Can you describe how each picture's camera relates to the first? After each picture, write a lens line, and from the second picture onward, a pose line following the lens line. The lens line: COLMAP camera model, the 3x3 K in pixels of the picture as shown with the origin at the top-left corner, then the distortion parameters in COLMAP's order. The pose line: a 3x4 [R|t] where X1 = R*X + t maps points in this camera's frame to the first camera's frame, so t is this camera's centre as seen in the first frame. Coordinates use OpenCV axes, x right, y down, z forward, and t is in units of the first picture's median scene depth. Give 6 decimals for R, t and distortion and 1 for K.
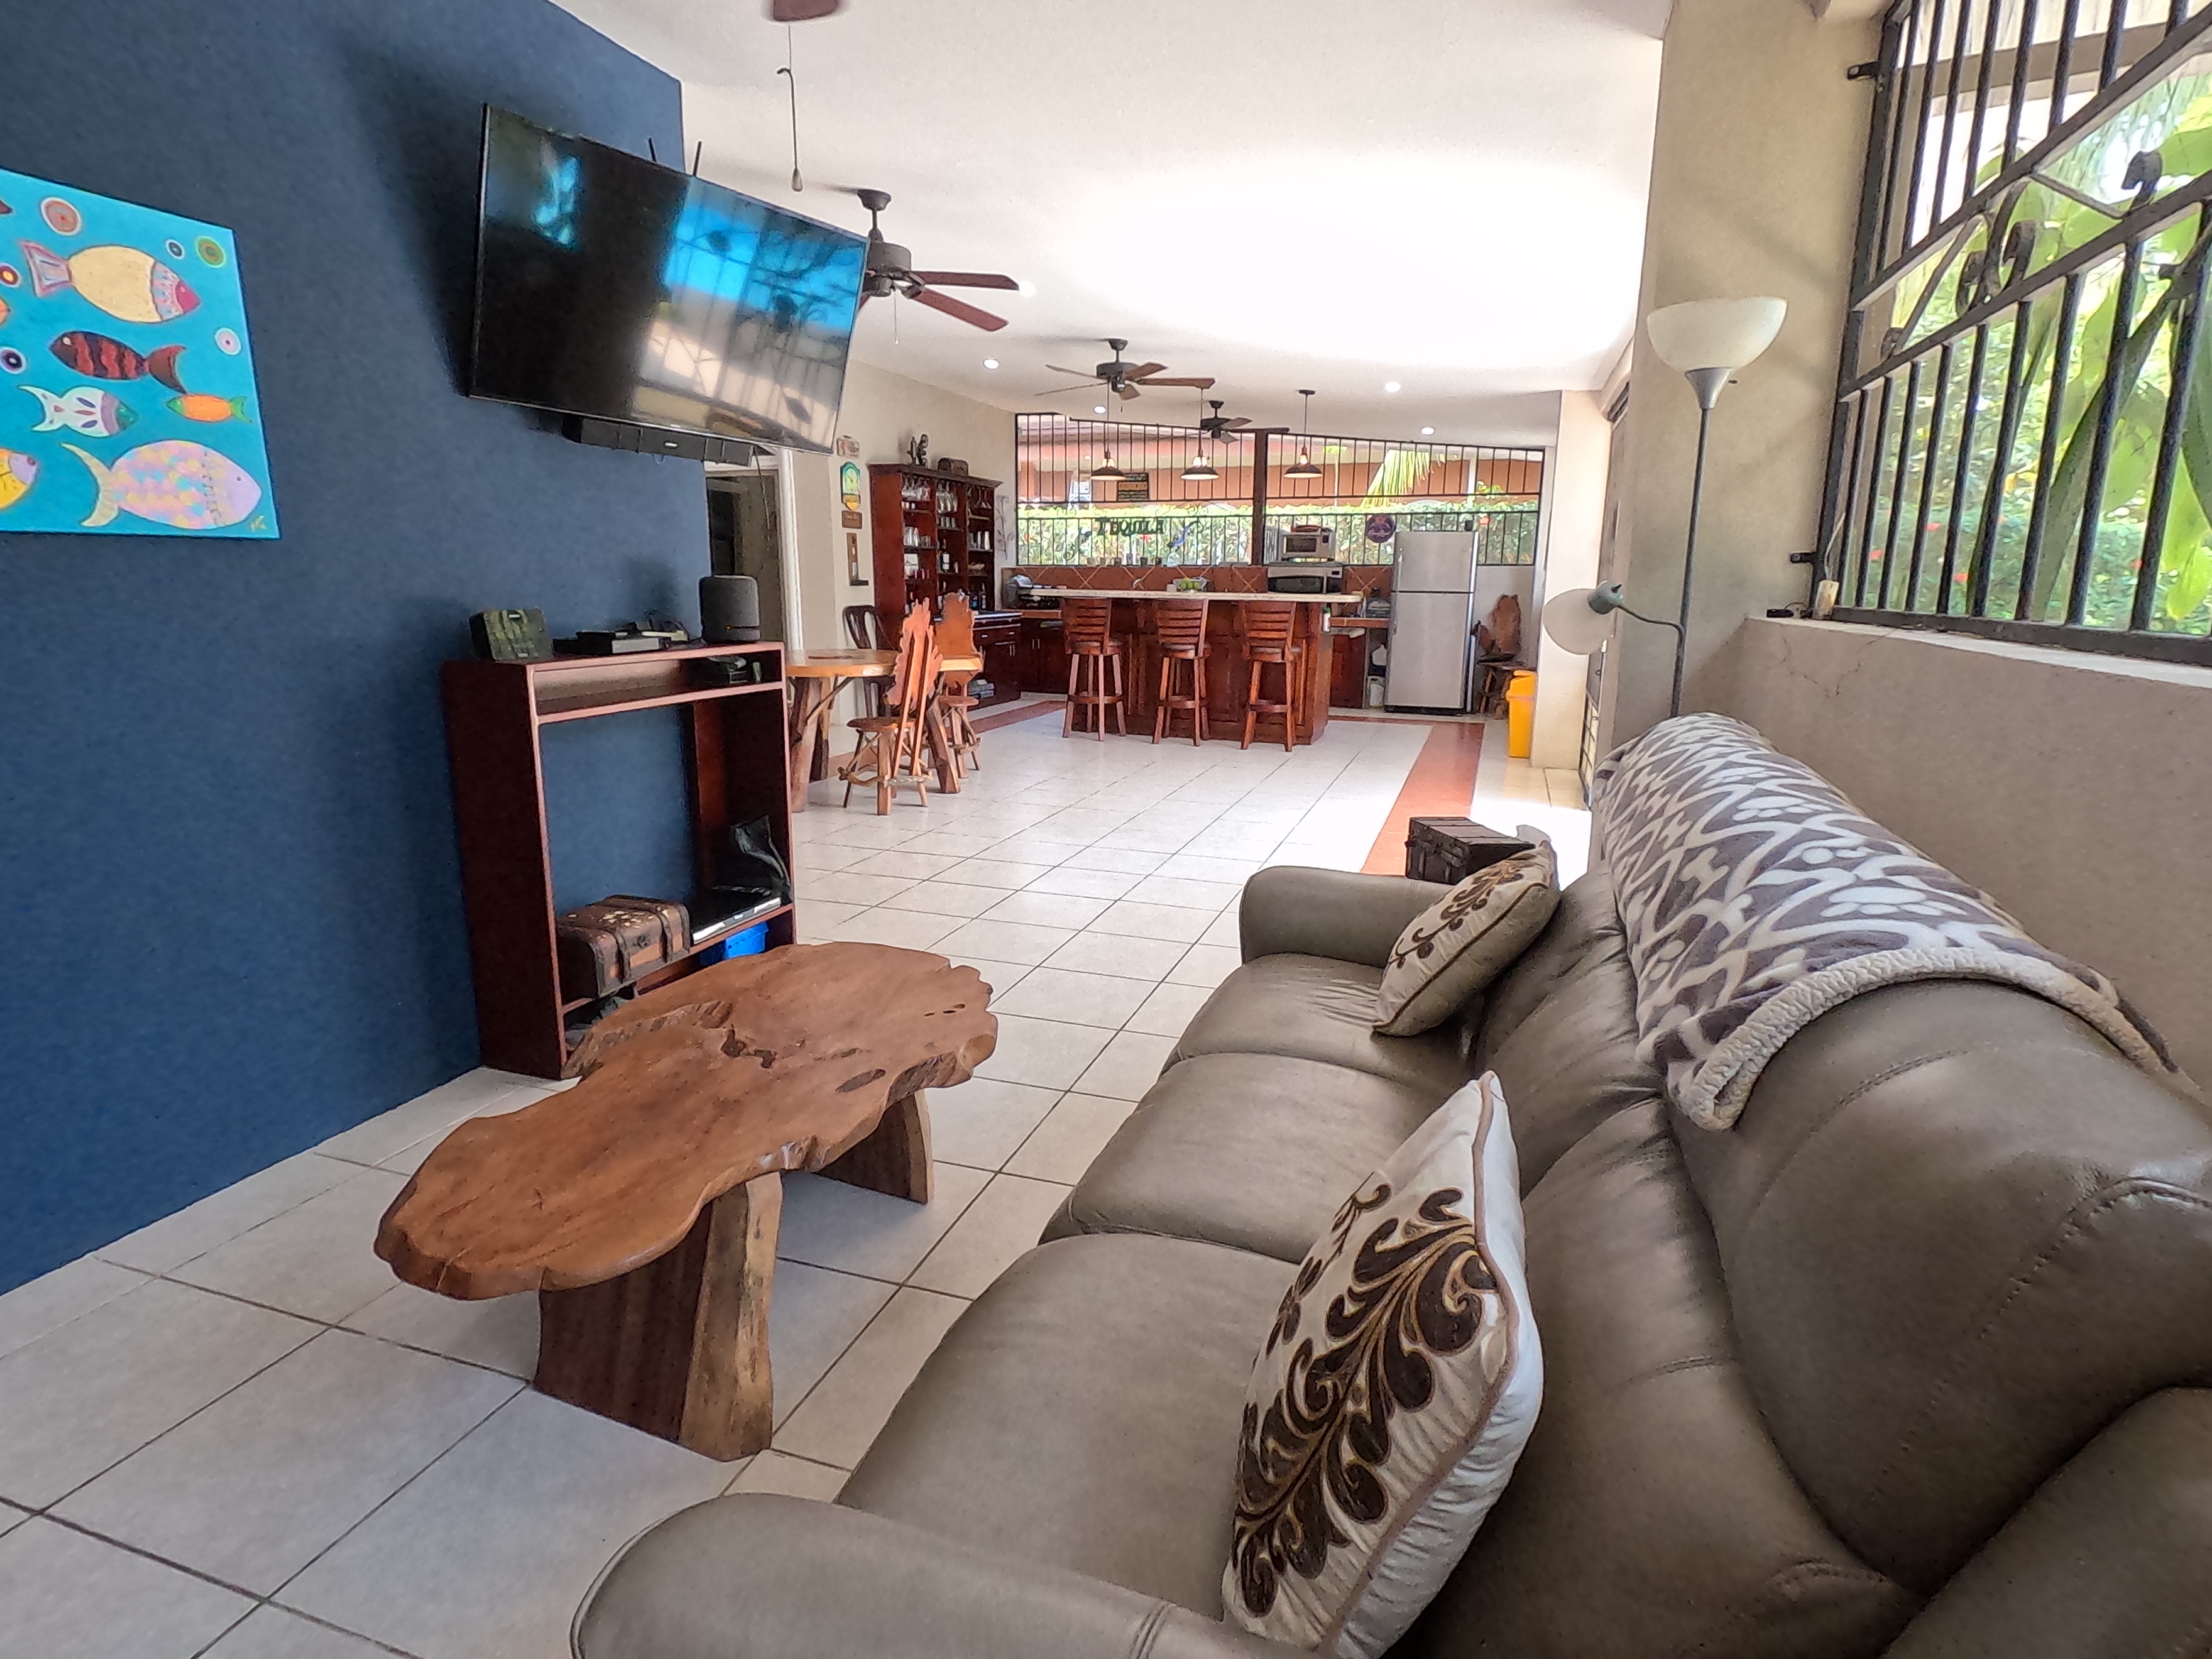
lens RADIAL K [[1156.7, 0, 1107.2], [0, 1156.7, 827.6], [0, 0, 1]] dist [0.001776, -0.000192]
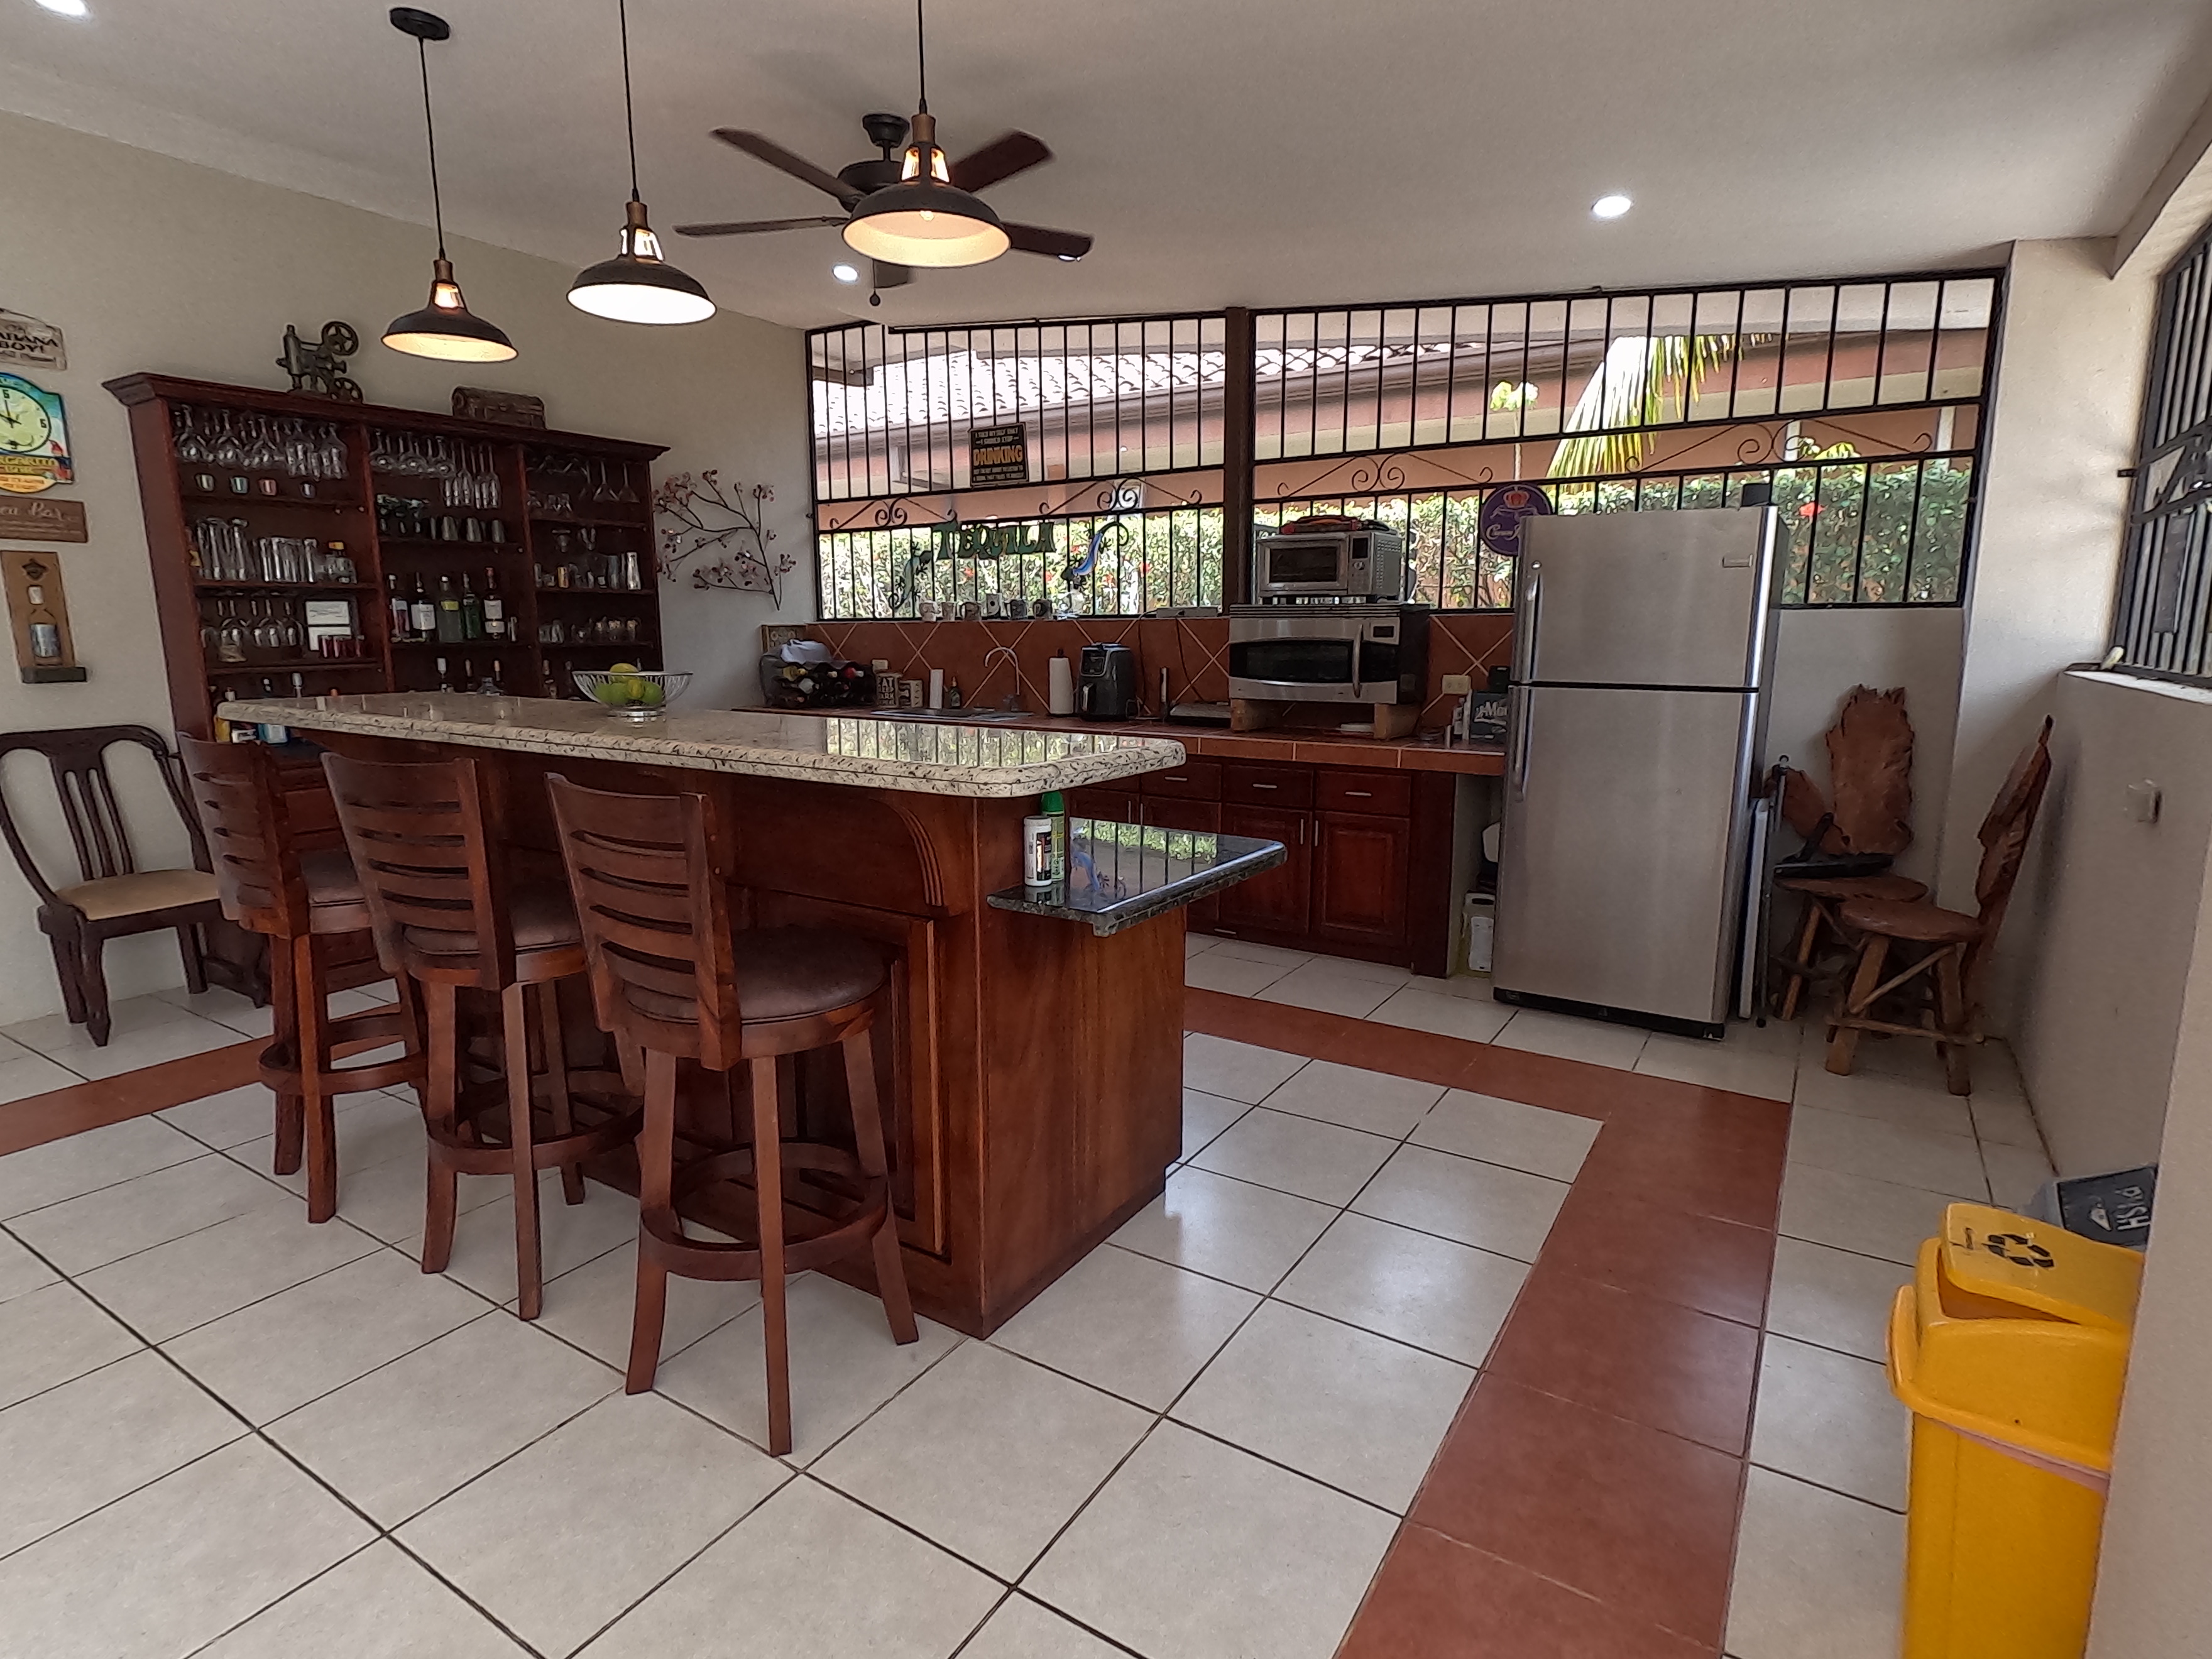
lens RADIAL K [[1156.7, 0, 1111.1], [0, 1156.7, 820.2], [0, 0, 1]] dist [0.001776, -0.000192]
pose [[0.969161, 0.029590, -0.244644, 0.204647], [-0.041013, 0.998287, -0.041730, -0.134322], [0.242990, 0.050477, 0.968715, 0.592633]]
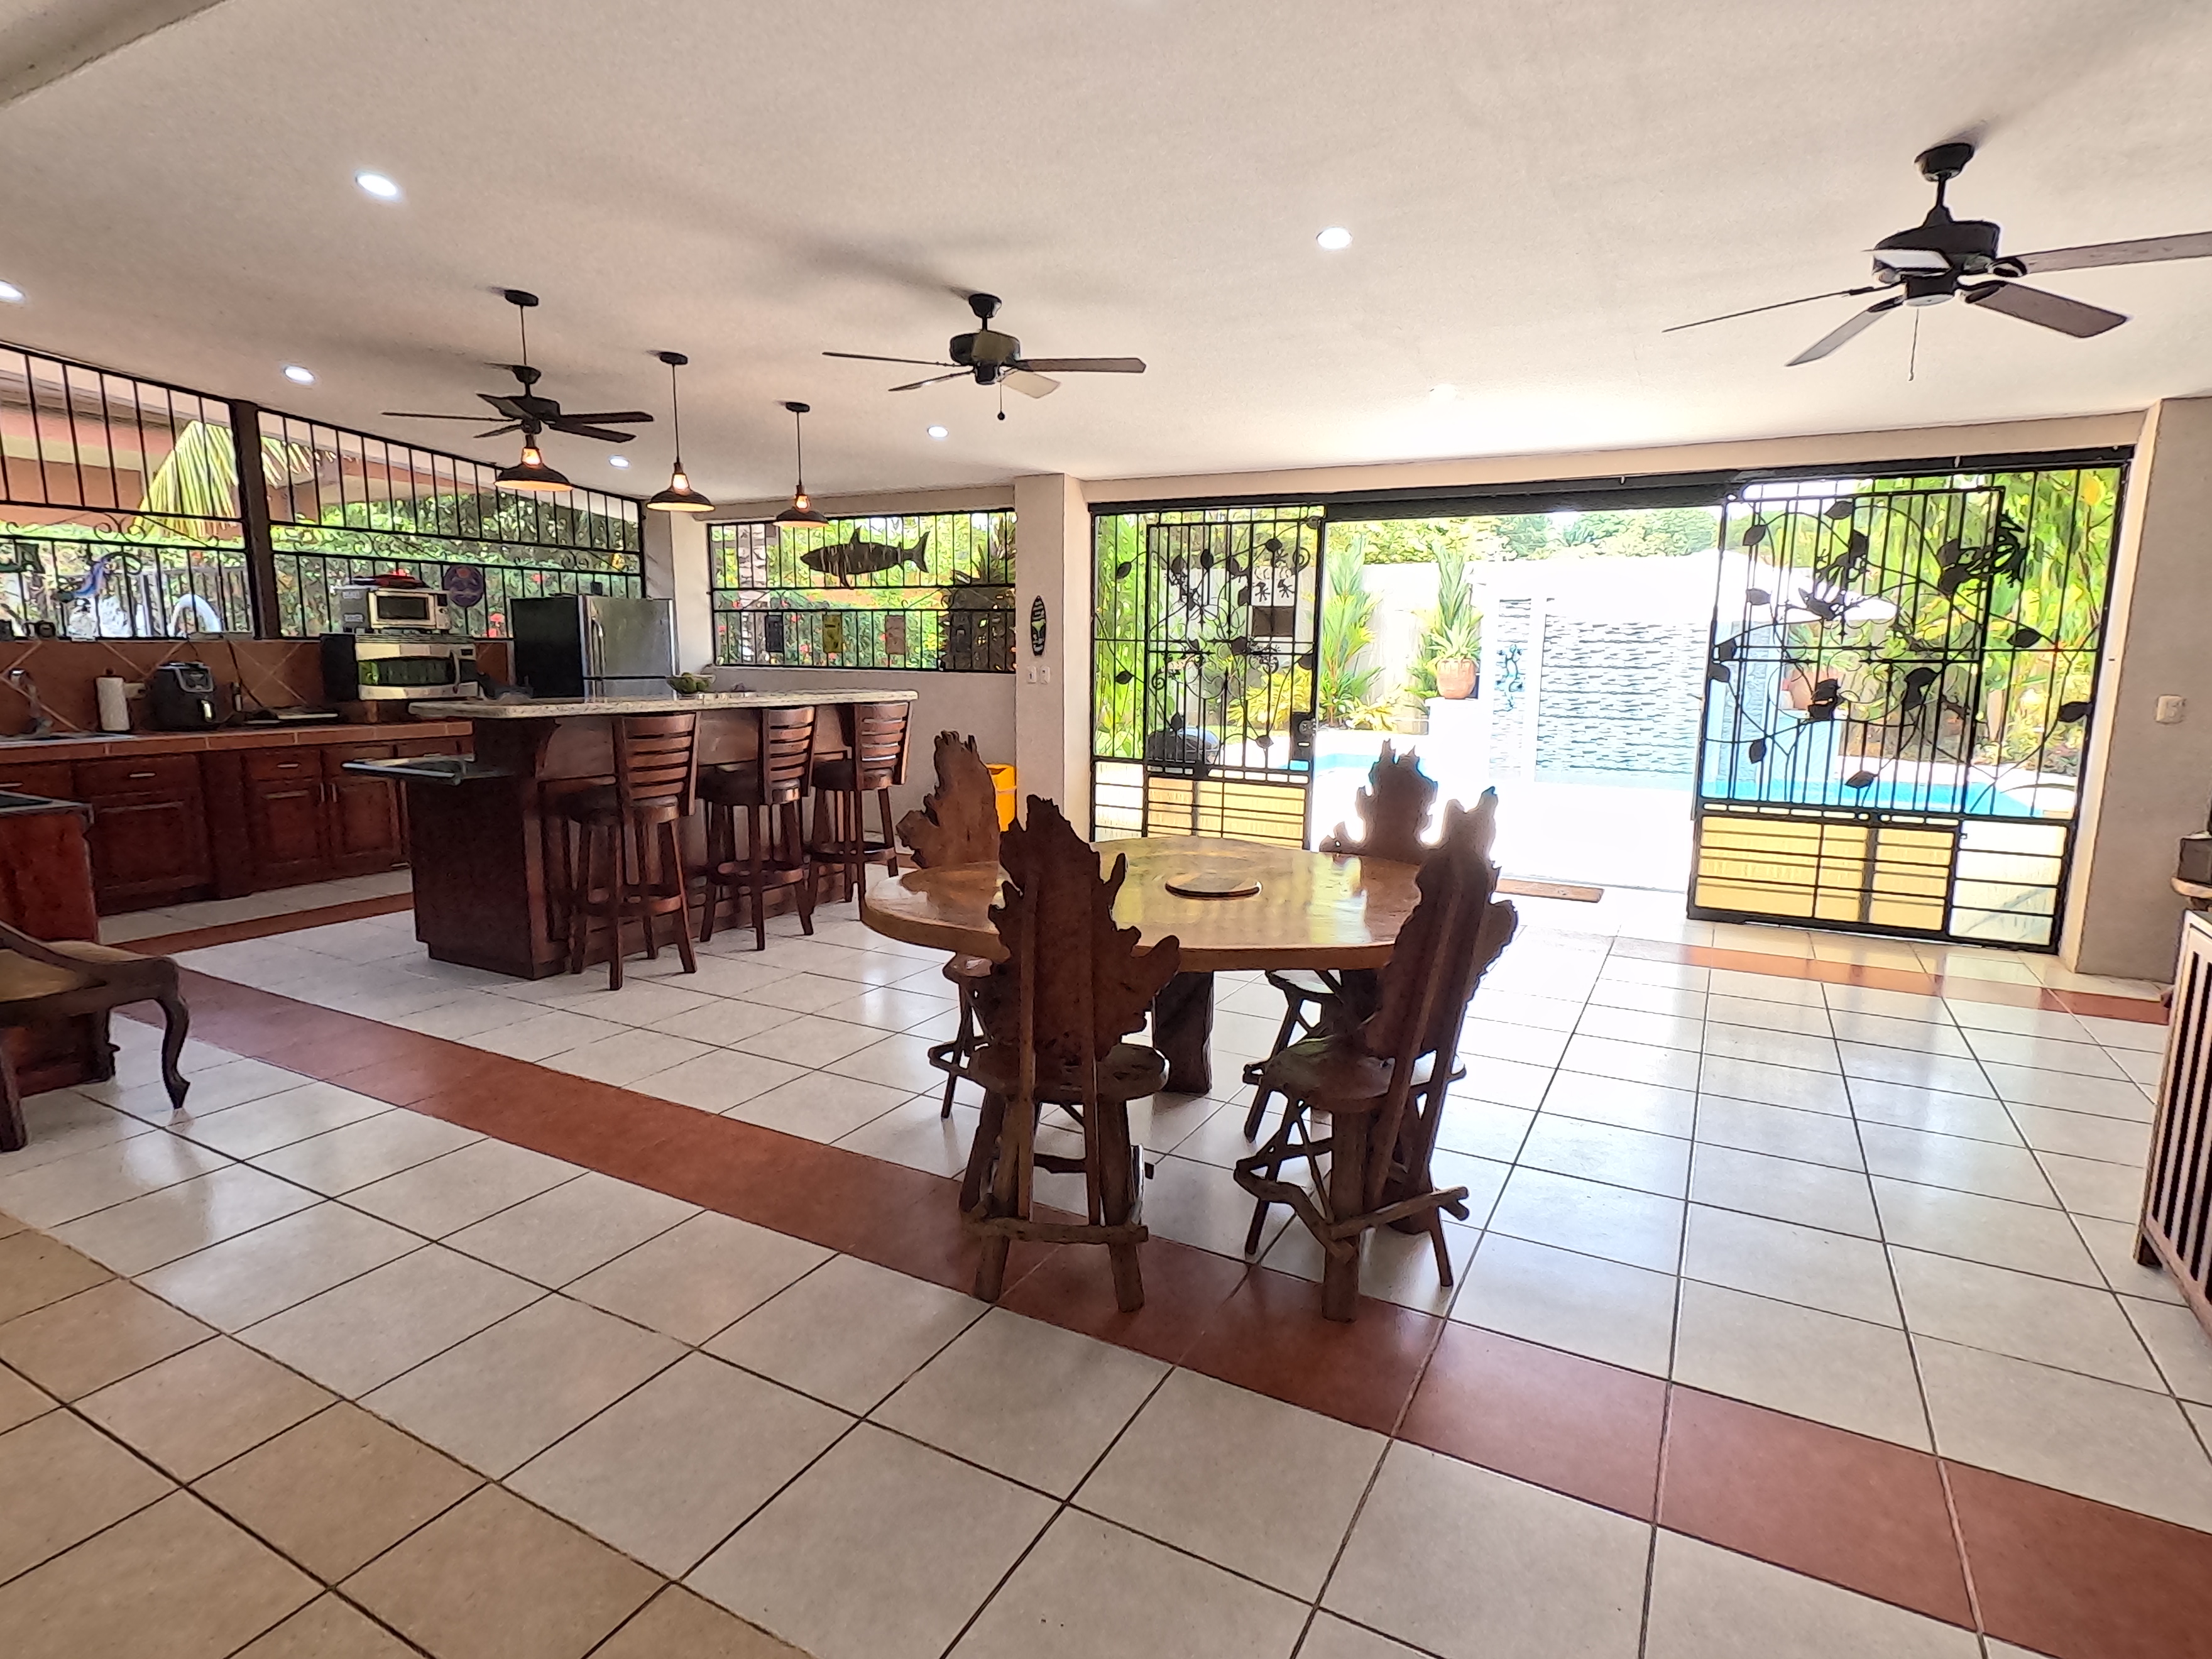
lens RADIAL K [[1156.7, 0, 1111.6], [0, 1156.7, 828.5], [0, 0, 1]] dist [0.001776, -0.000192]
pose [[0.175382, -0.159738, 0.971455, -0.379666], [0.205338, 0.970983, 0.122590, -0.128570], [-0.962849, 0.177976, 0.203094, 0.534051]]
